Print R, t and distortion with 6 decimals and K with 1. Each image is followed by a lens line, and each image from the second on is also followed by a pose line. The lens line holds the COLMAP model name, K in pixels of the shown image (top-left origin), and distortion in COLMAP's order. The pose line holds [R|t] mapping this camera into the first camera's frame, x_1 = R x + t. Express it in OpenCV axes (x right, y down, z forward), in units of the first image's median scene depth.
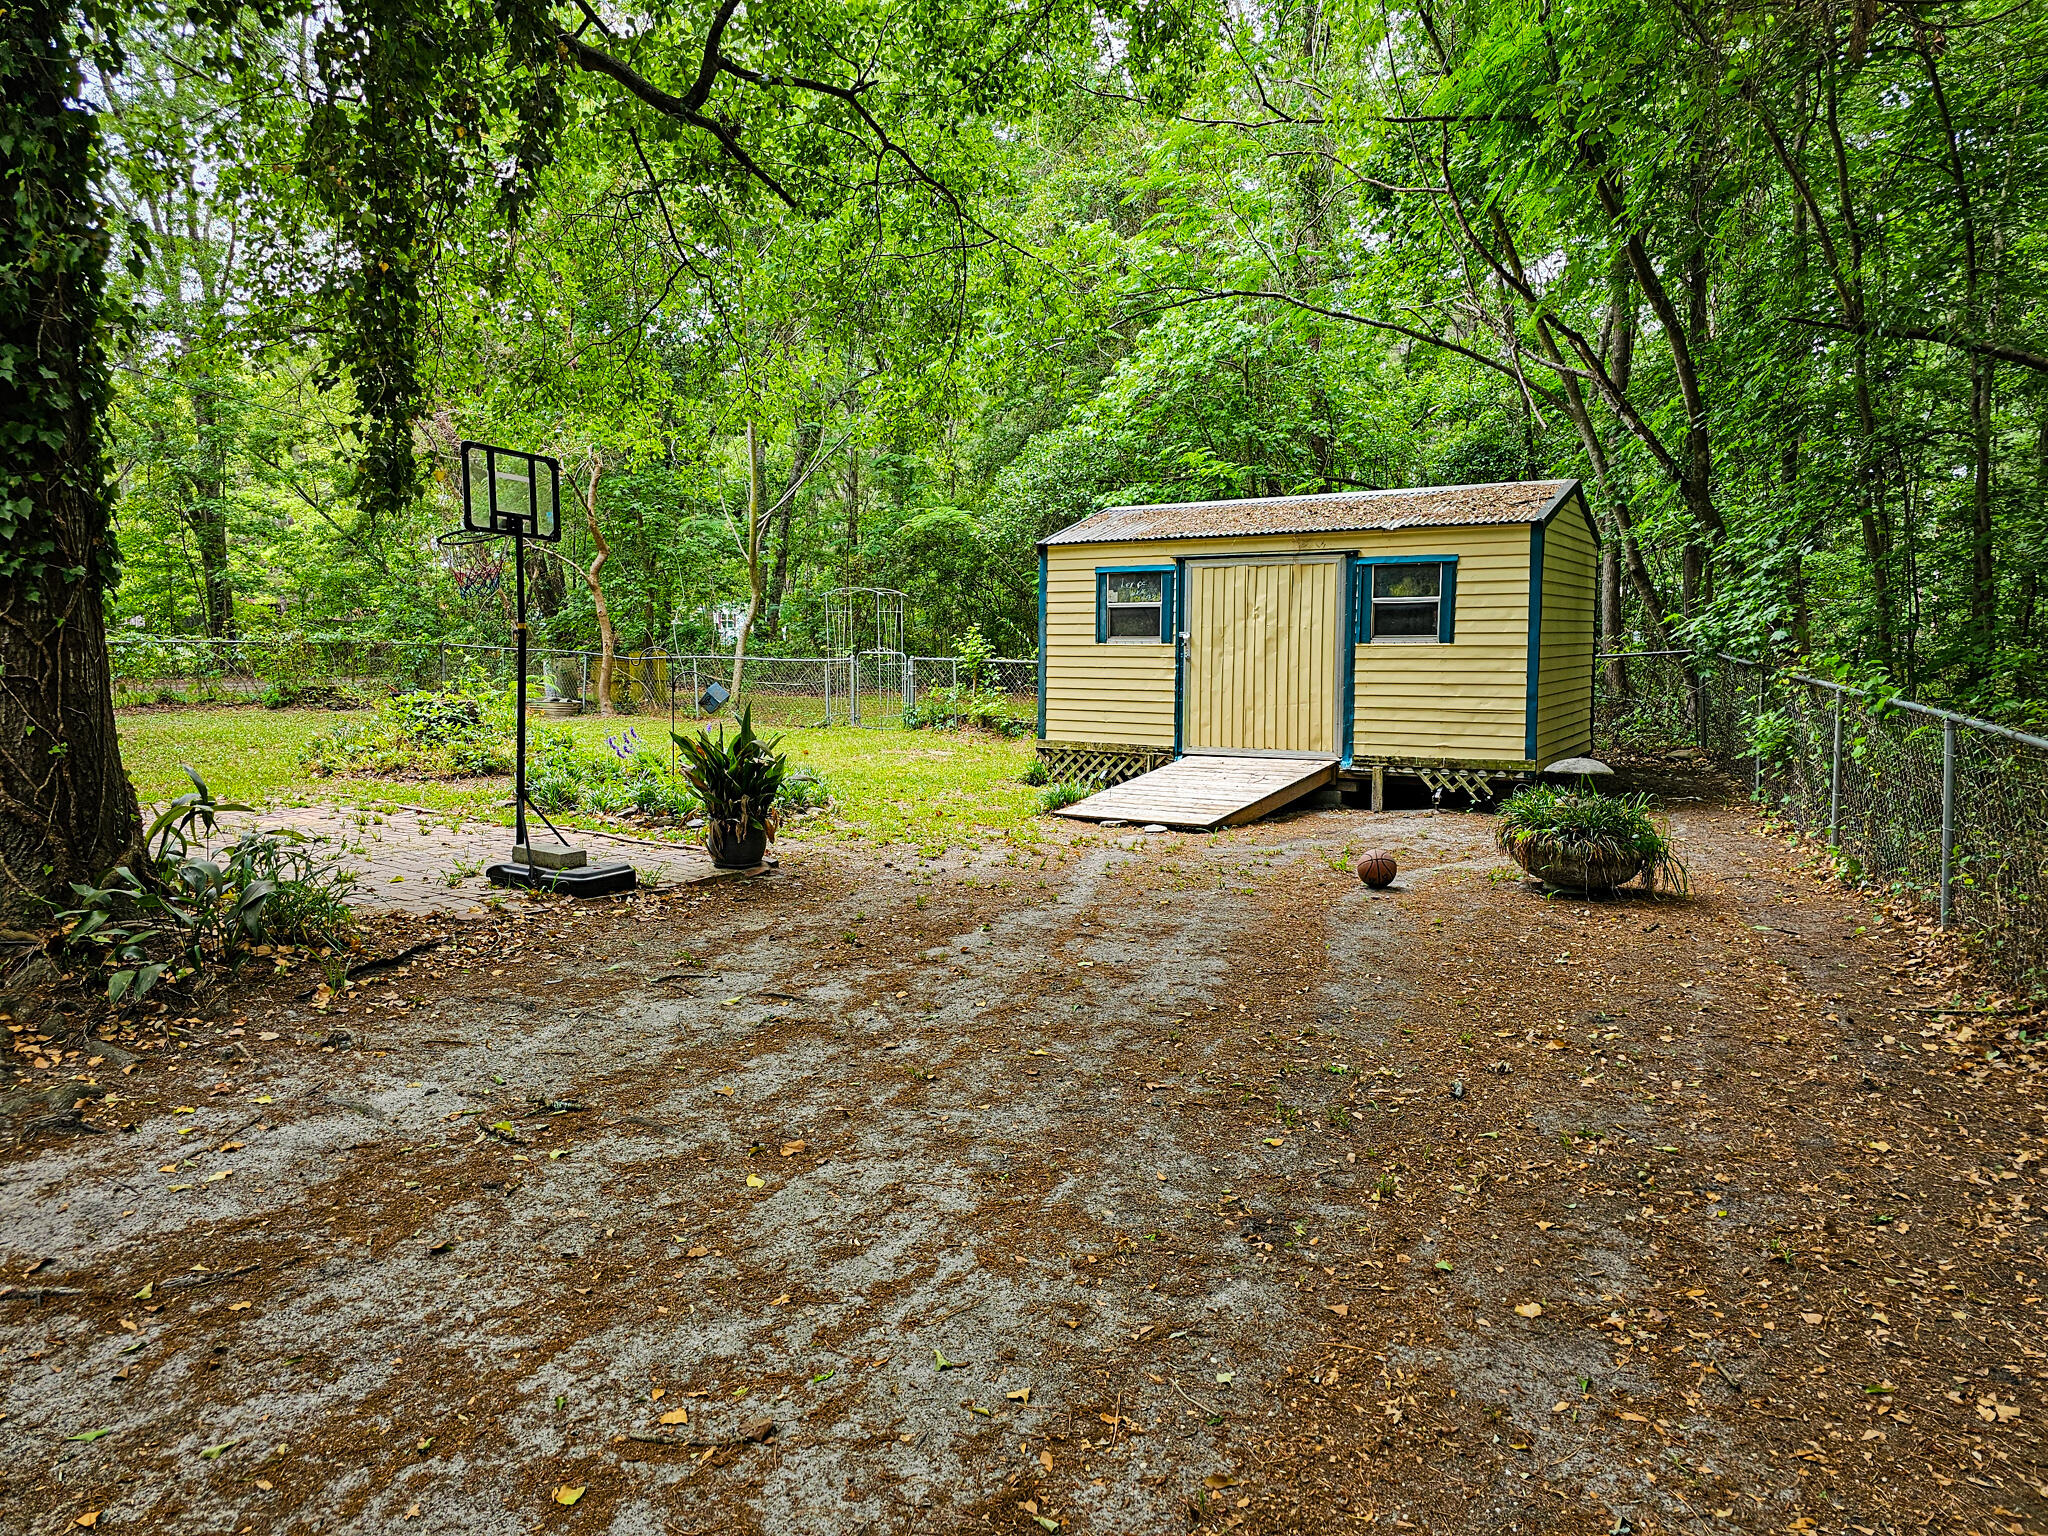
lens RADIAL K [[1408.1, 0, 1024.2], [0, 1408.1, 766.8], [0, 0, 1]] dist [0.055091, -0.002205]
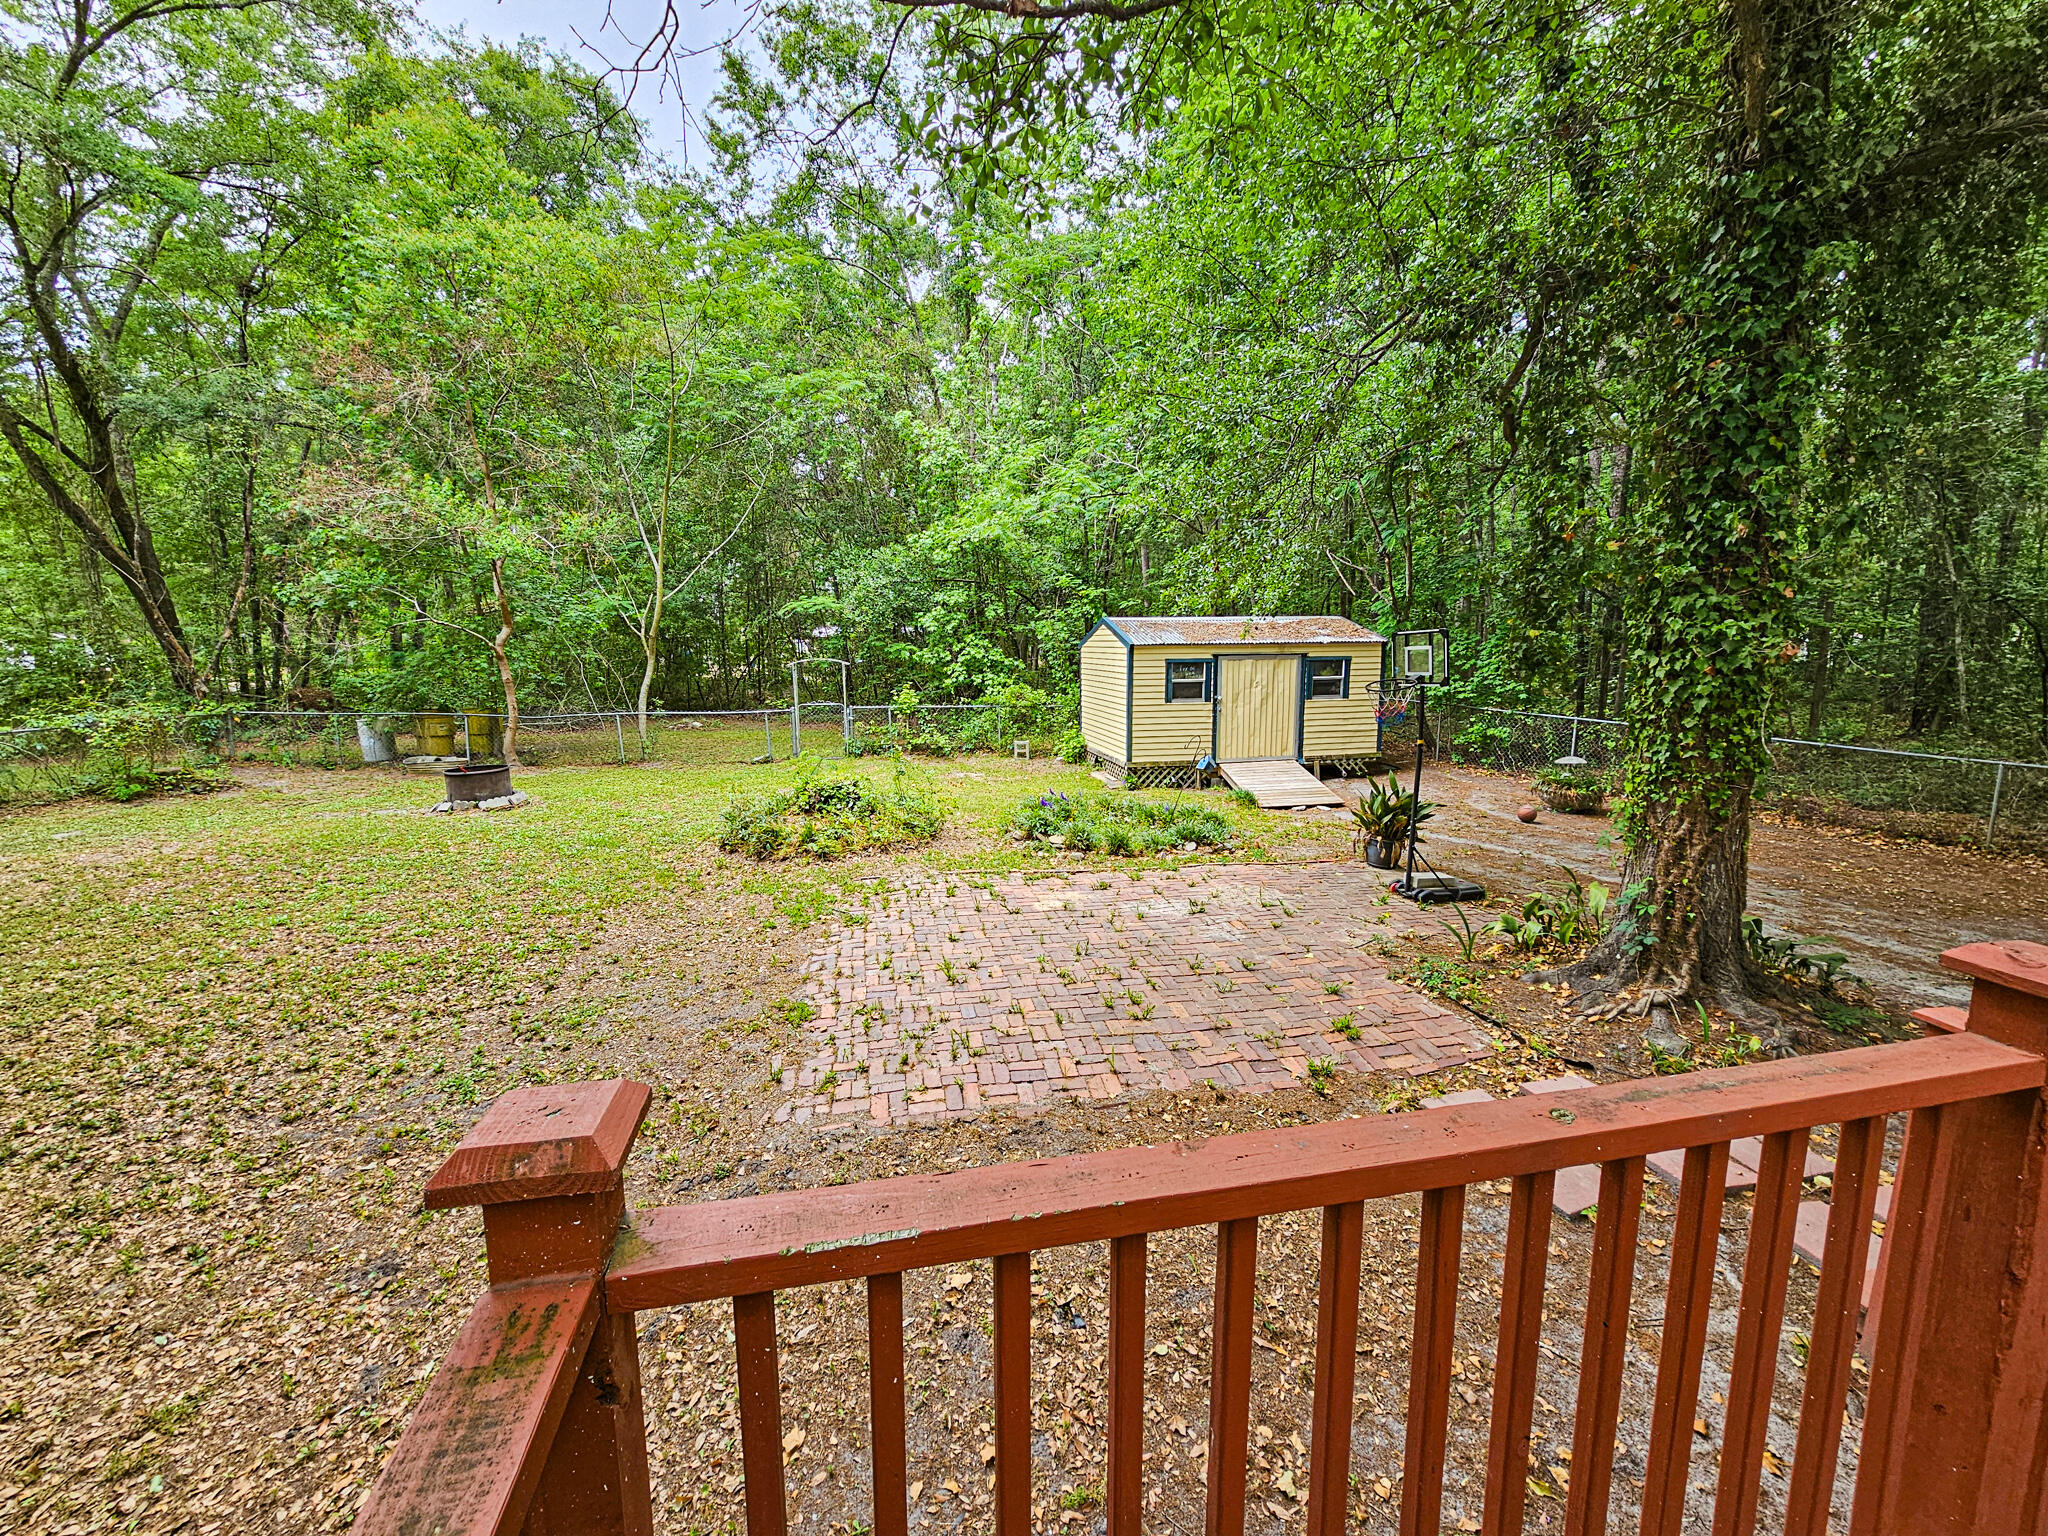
lens RADIAL K [[841.4, 0, 1025.6], [0, 841.4, 761.8], [0, 0, 1]] dist [-0.001743, -0.000062]
pose [[0.717009, -0.103873, 0.689281, -0.848037], [0.070980, 0.994575, 0.076046, -0.116342], [-0.693441, -0.005600, 0.720492, 0.417584]]
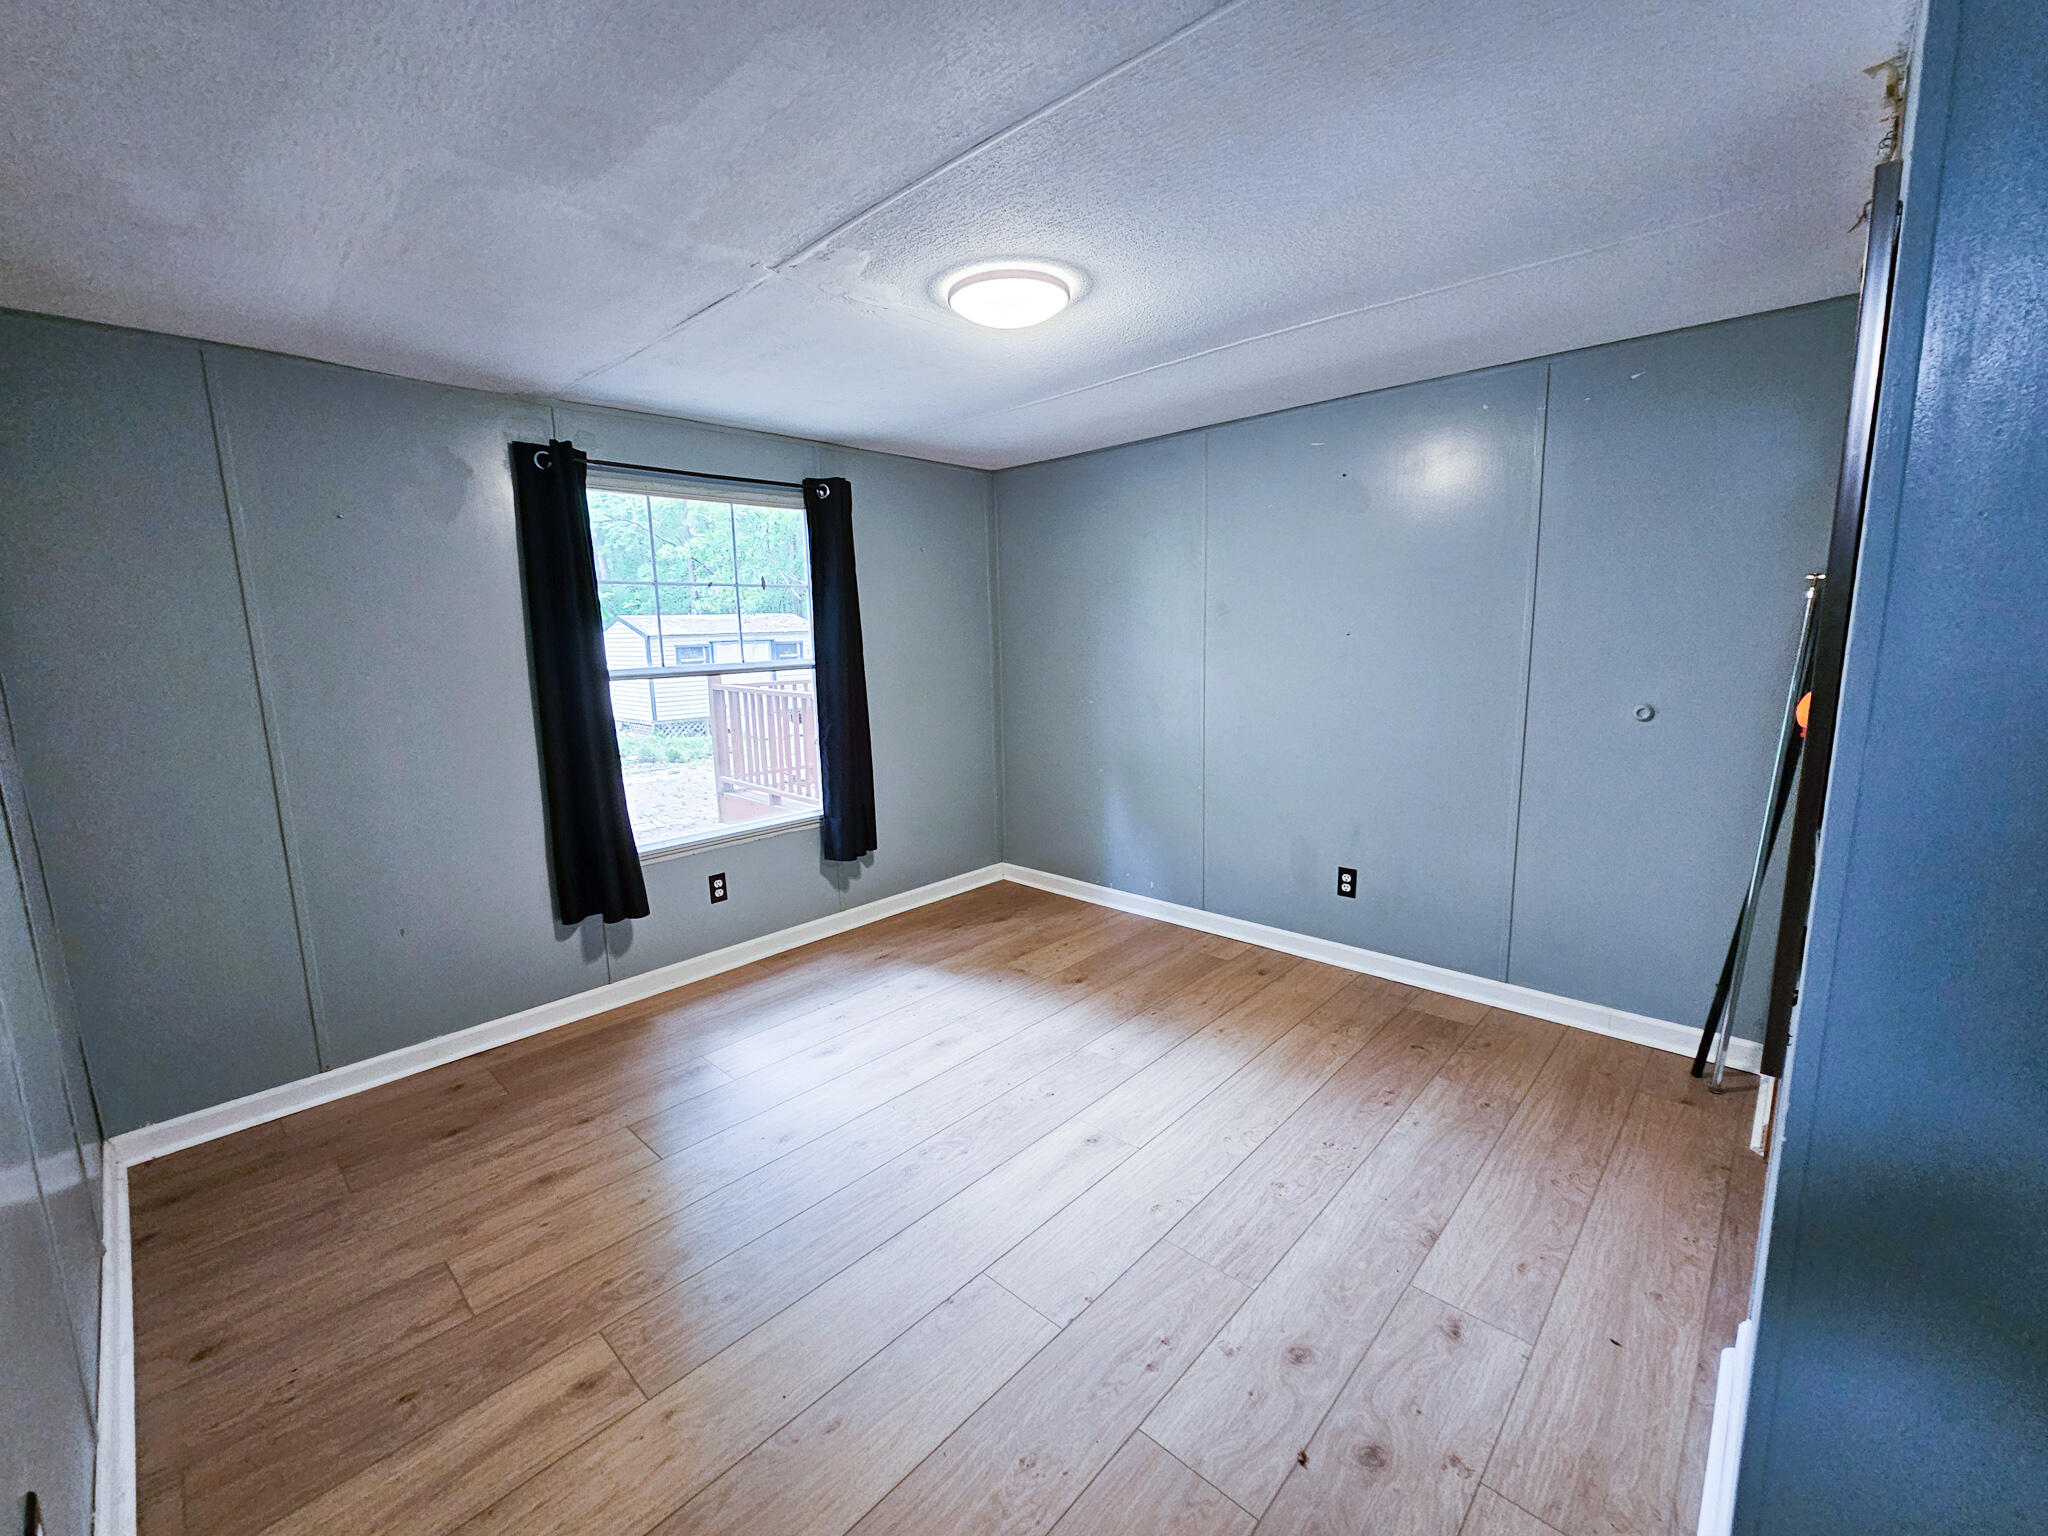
lens RADIAL K [[841.4, 0, 1021.1], [0, 841.4, 767.4], [0, 0, 1]] dist [-0.001743, -0.000062]
pose [[0.185104, -0.161205, 0.969407, -1.361810], [0.117156, 0.983039, 0.141101, -0.075548], [-0.975710, 0.087453, 0.200851, 0.172926]]
